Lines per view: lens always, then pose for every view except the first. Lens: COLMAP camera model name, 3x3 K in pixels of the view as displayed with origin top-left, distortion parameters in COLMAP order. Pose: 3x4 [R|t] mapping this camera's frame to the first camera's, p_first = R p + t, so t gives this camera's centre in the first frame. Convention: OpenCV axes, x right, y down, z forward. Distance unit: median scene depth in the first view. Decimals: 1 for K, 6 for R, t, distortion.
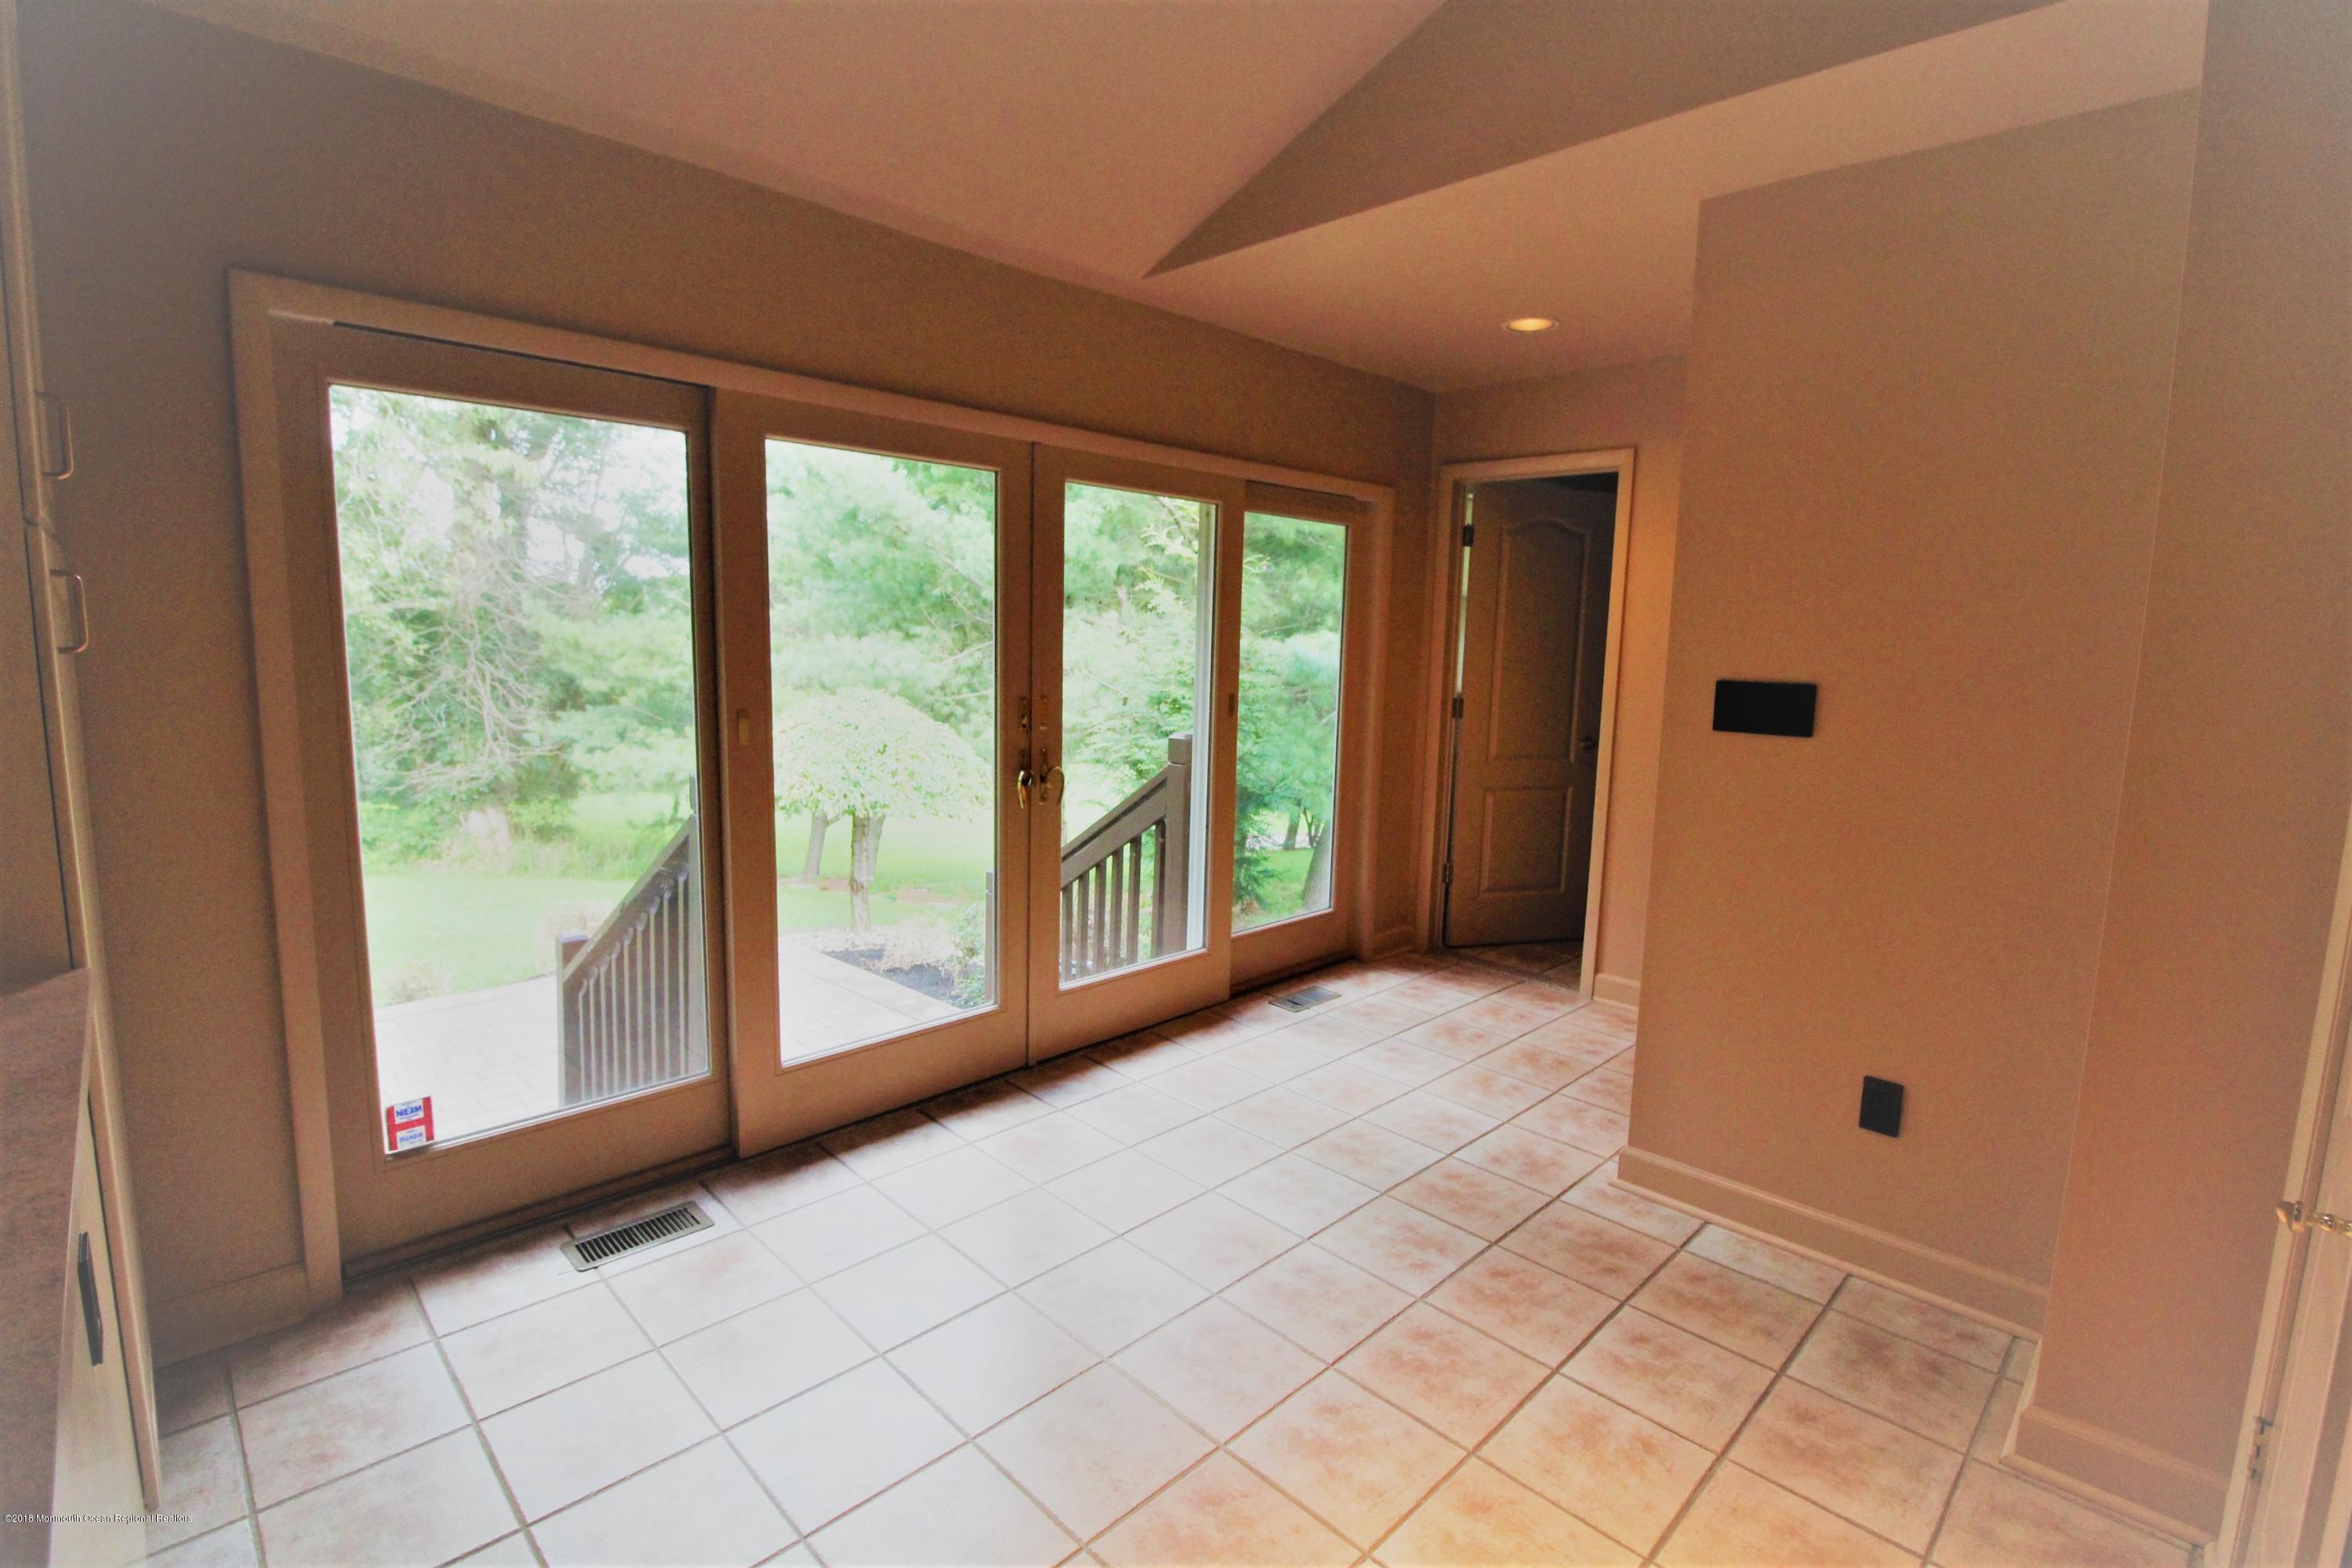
lens RADIAL K [[1101.2, 0, 1186.6], [0, 1101.2, 766.4], [0, 0, 1]] dist [-0.009281, -0.007386]
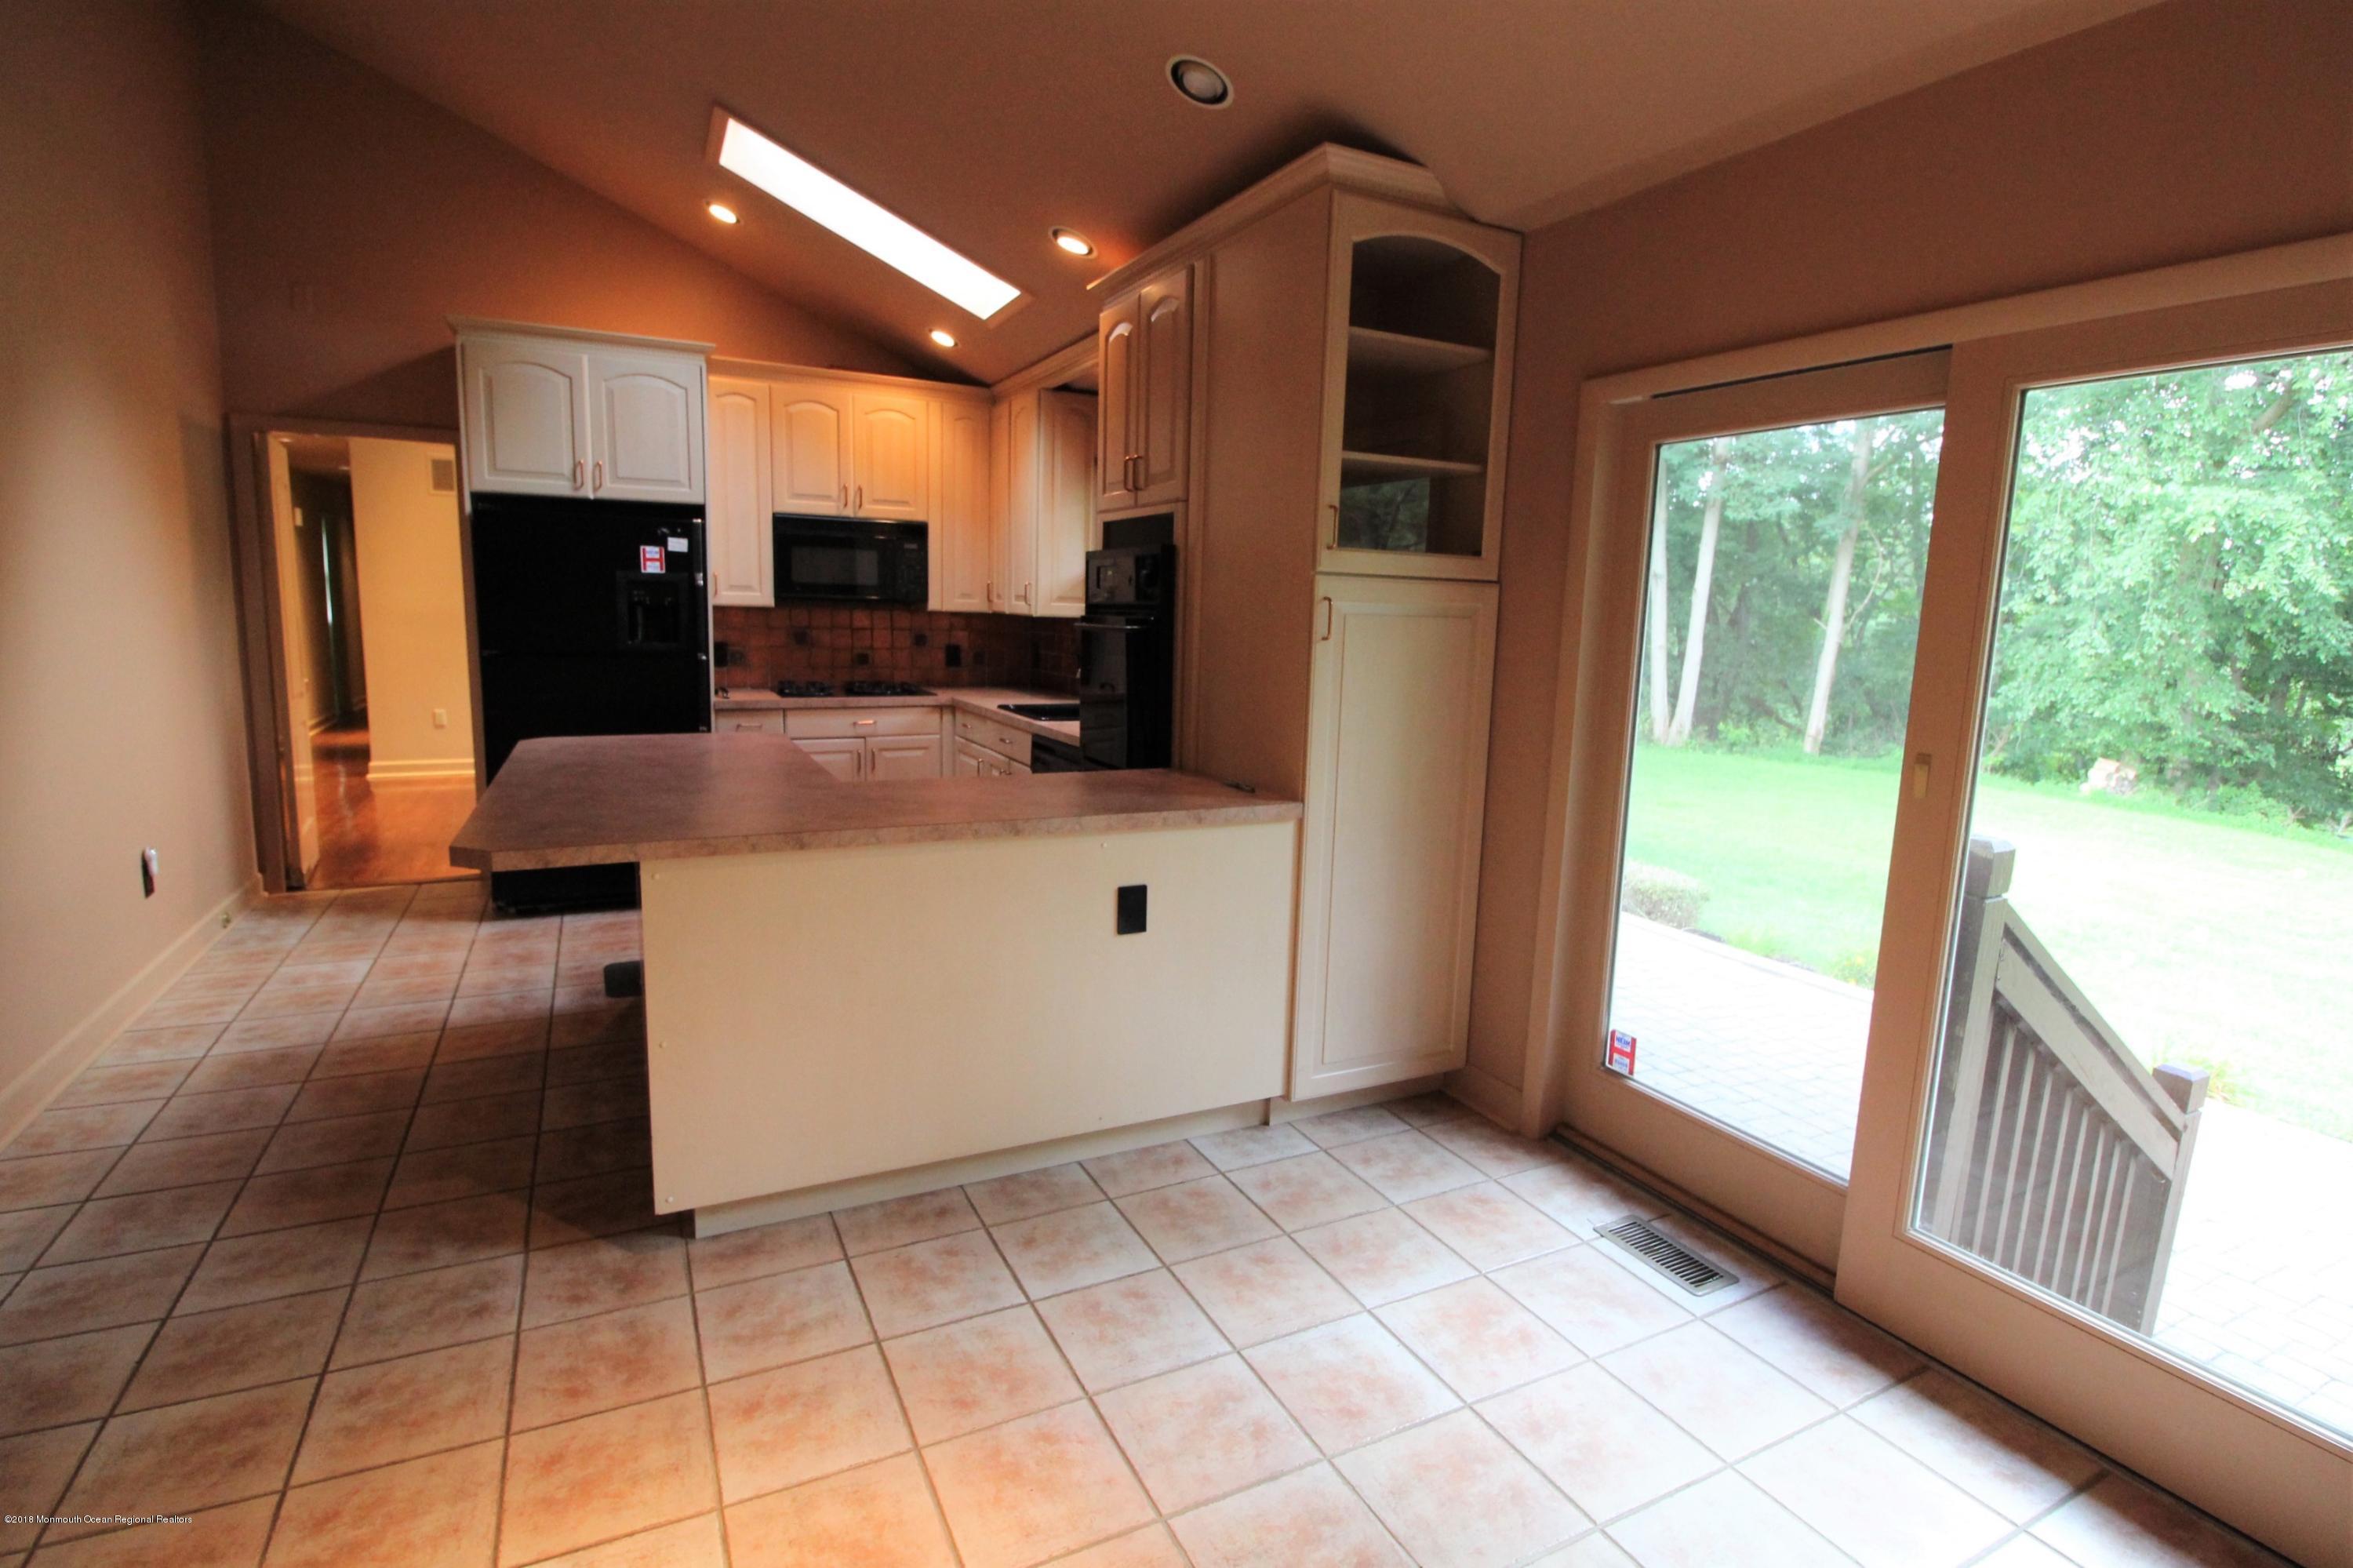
lens RADIAL K [[1101.7, 0, 1178.6], [0, 1101.7, 775.5], [0, 0, 1]] dist [-0.009281, -0.007386]
pose [[-0.297839, 0.109502, -0.948315, 0.550954], [-0.164996, 0.972543, 0.164121, -0.087780], [0.940249, 0.205349, -0.271594, 0.806095]]
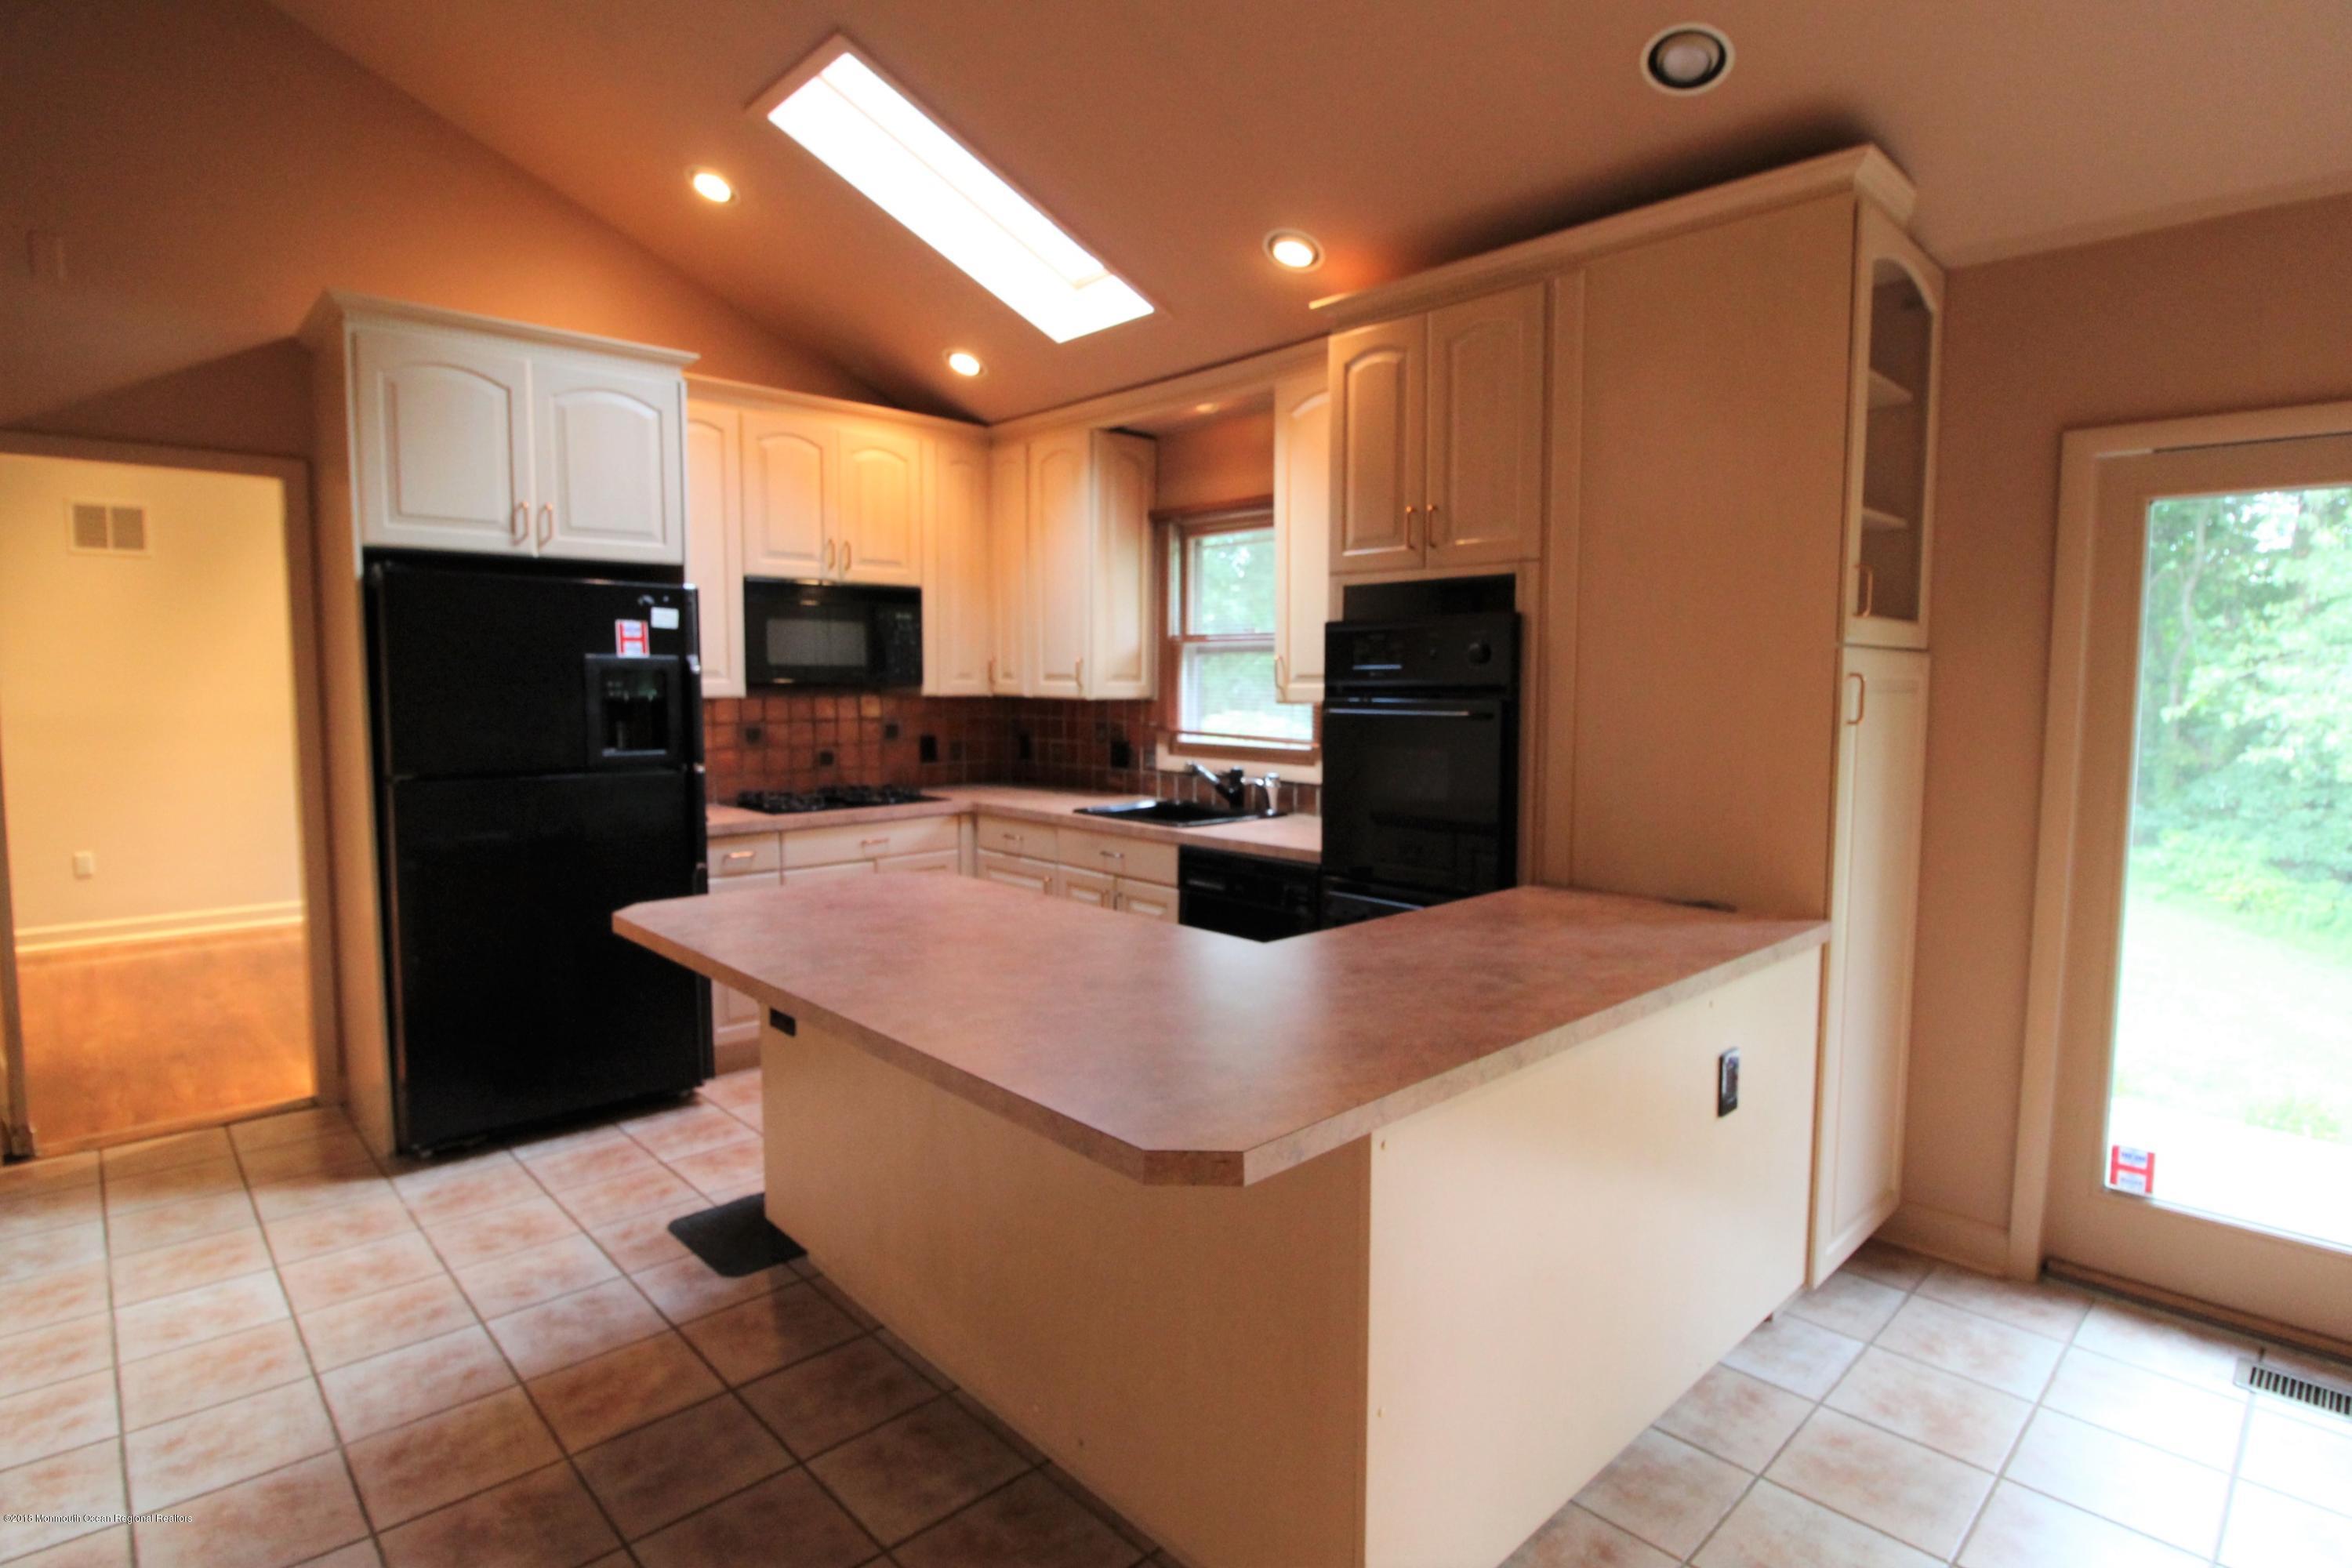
lens RADIAL K [[1157.3, 0, 1176.9], [0, 1157.3, 771.1], [0, 0, 1]] dist [-0.014196, -0.005558]
pose [[-0.023227, 0.053286, -0.998309, 0.413625], [-0.138436, 0.988787, 0.055999, 0.006197], [0.990099, 0.139503, -0.015590, 0.027982]]
